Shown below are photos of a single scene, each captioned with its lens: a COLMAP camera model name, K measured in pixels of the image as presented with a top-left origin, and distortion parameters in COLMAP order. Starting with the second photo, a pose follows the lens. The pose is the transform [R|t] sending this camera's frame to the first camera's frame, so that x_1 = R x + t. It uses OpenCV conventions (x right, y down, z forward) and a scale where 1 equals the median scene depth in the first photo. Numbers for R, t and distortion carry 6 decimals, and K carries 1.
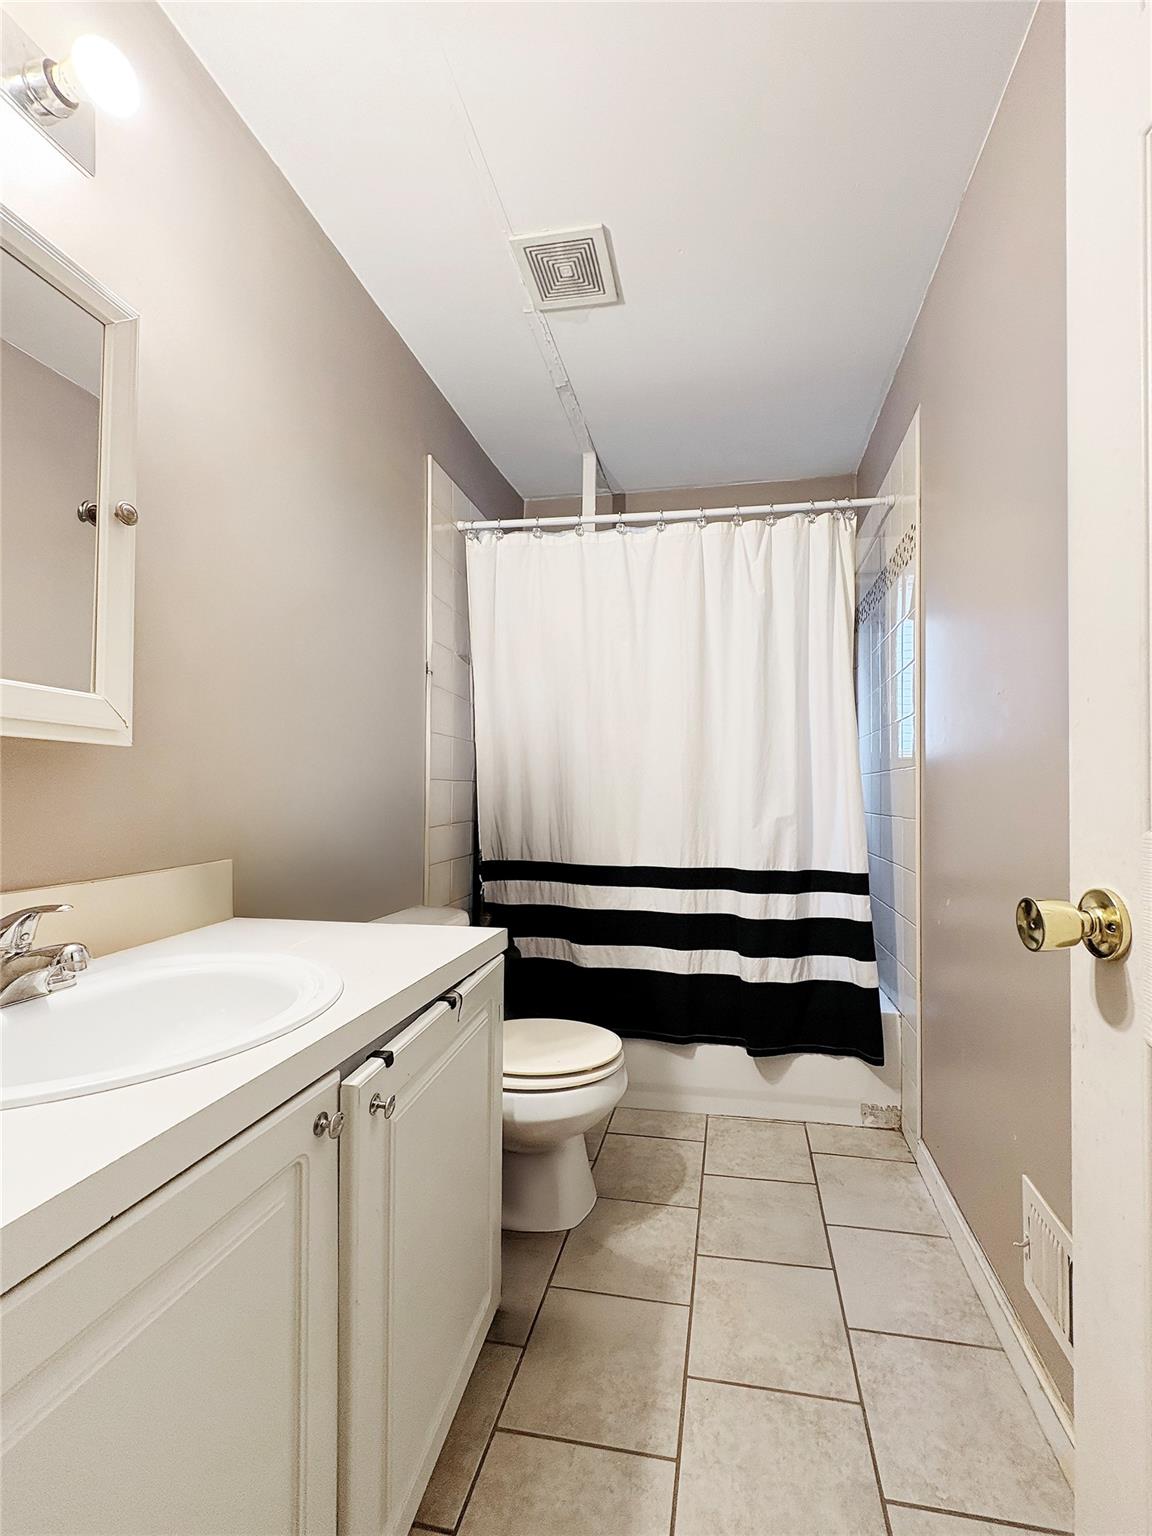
lens RADIAL K [[619.3, 0, 576.0], [0, 619.3, 768.0], [0, 0, 1]] dist [0.000133, 0.000189]
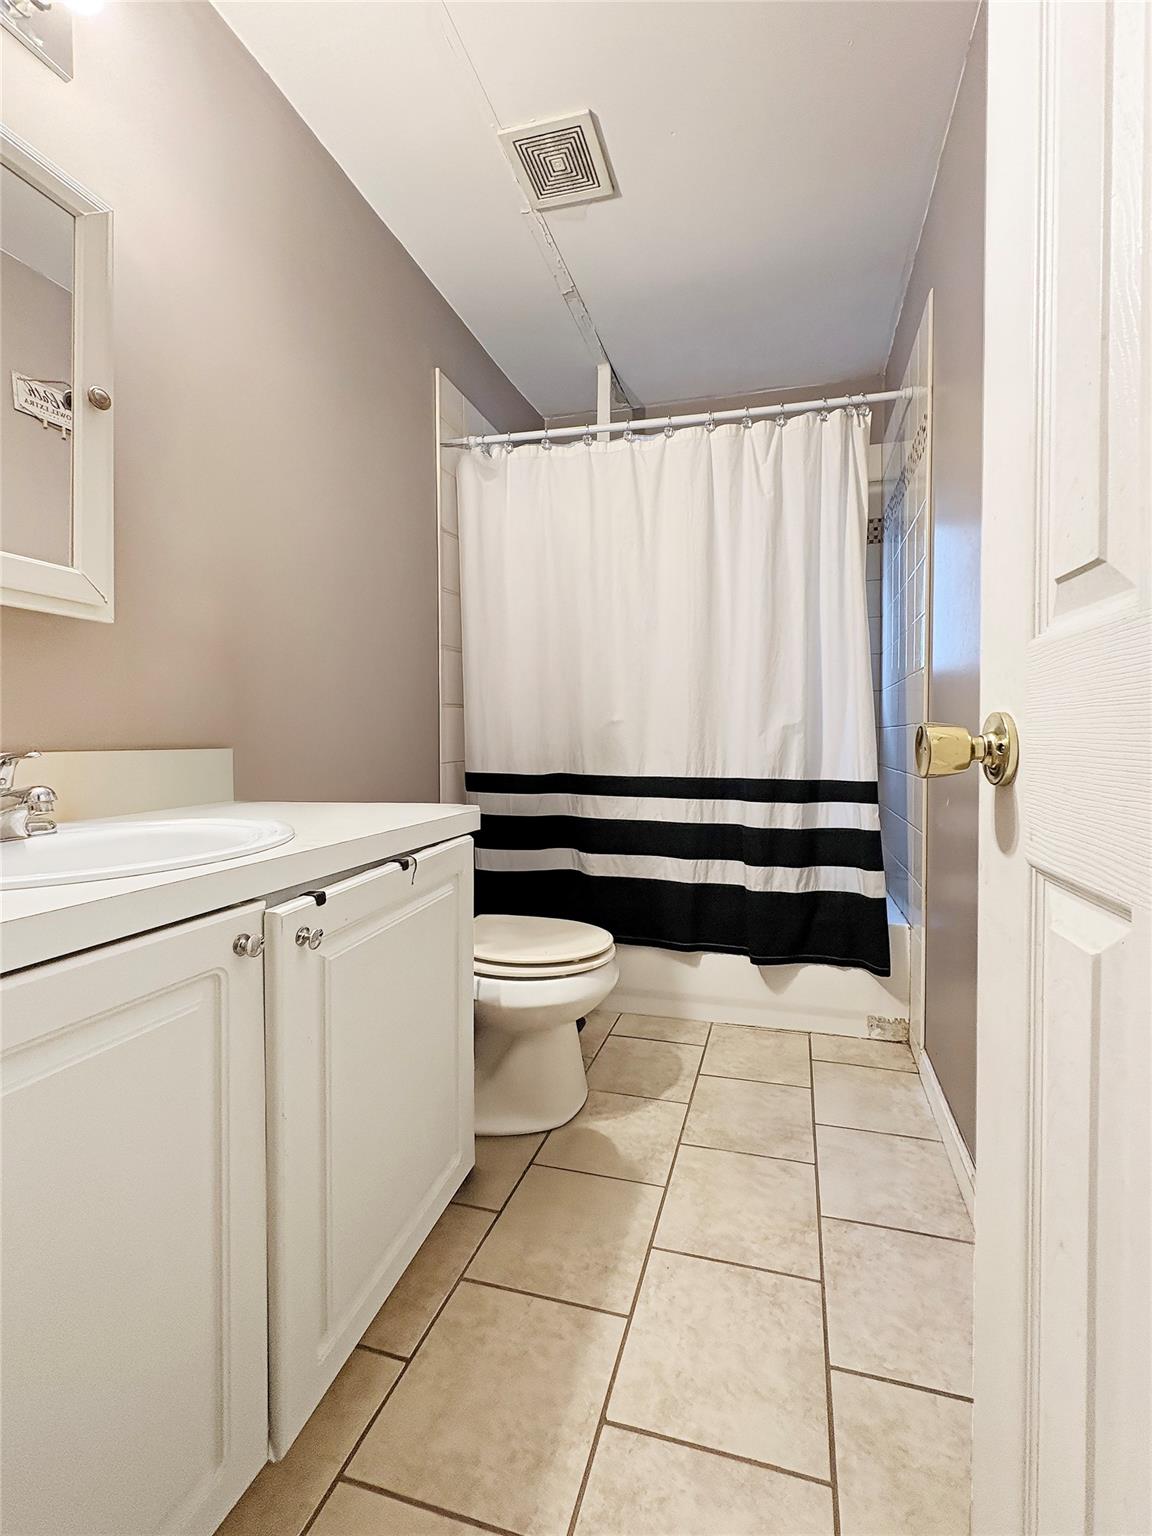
lens RADIAL K [[617.7, 0, 581.8], [0, 617.7, 726.0], [0, 0, 1]] dist [0.001656, -0.000013]
pose [[0.996935, 0.001154, -0.078229, 0.093259], [0.000850, 0.999672, 0.025577, 0.063100], [0.078232, -0.025565, 0.996607, -0.002247]]
